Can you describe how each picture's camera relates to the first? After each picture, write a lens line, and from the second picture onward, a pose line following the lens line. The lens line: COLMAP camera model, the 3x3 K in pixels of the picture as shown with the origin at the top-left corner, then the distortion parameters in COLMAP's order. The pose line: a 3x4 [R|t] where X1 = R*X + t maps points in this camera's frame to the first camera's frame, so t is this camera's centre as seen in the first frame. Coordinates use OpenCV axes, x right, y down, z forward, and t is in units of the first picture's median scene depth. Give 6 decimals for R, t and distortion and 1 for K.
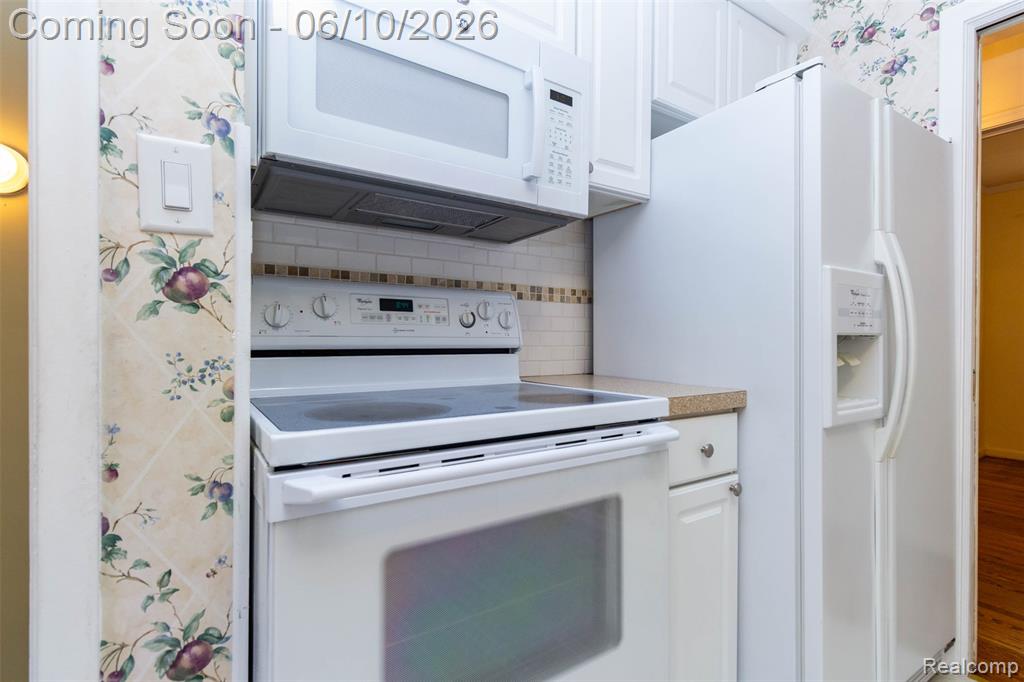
lens RADIAL K [[487.9, 0, 514.7], [0, 487.9, 334.8], [0, 0, 1]] dist [-0.000286, -0.000944]
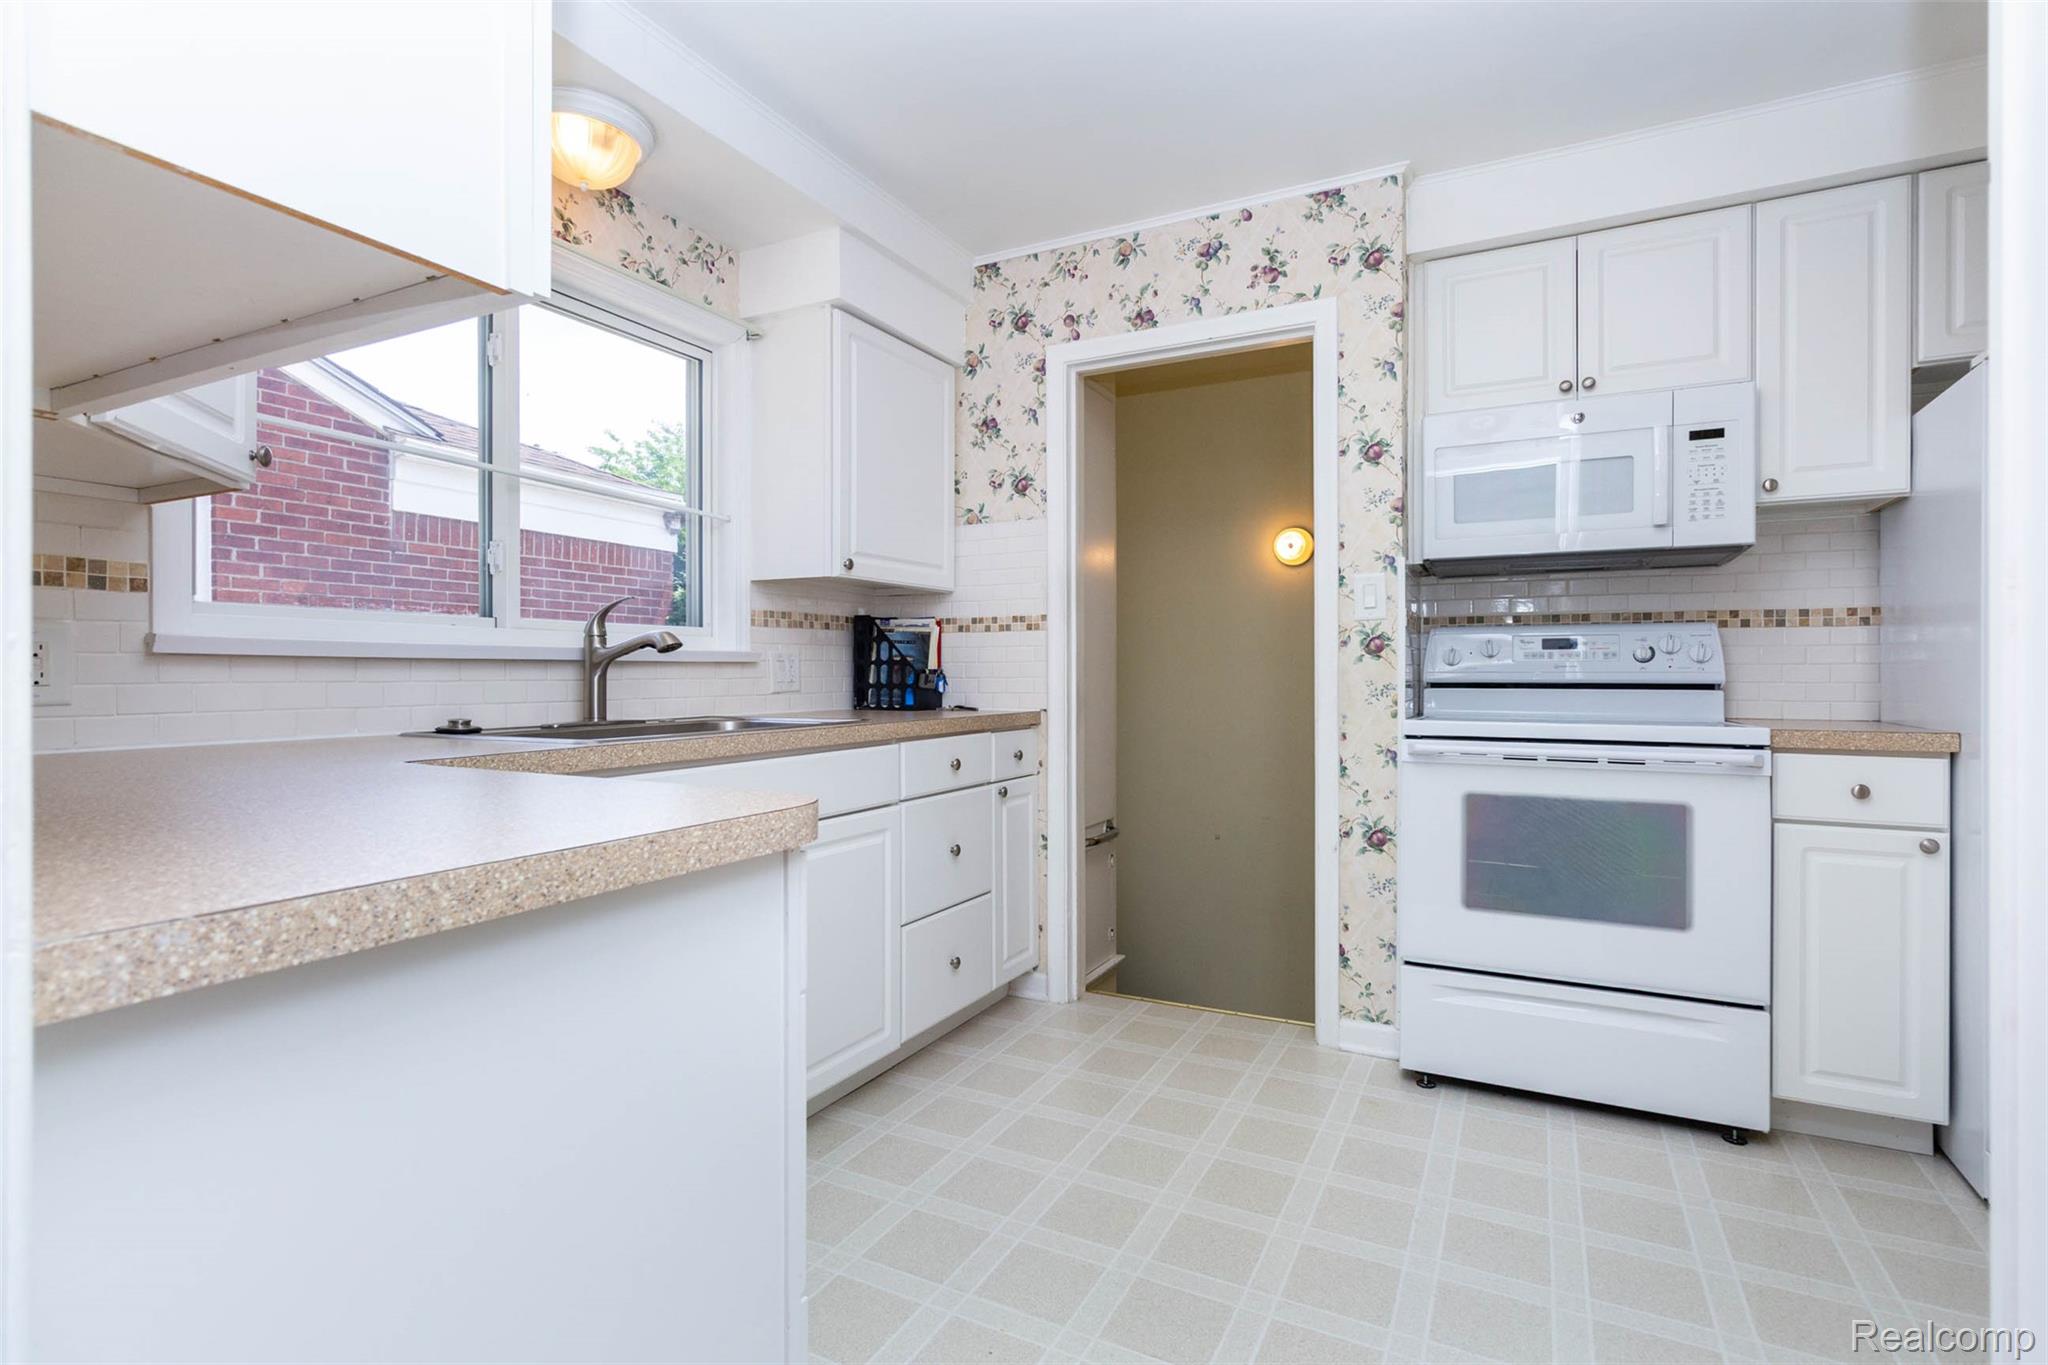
lens RADIAL K [[975.8, 0, 1003.2], [0, 975.8, 694.2], [0, 0, 1]] dist [-0.000286, -0.000944]
pose [[0.463401, 0.011956, -0.886068, 1.203160], [0.006341, 0.999839, 0.016807, 0.009273], [0.886126, -0.013407, 0.463250, -1.220013]]
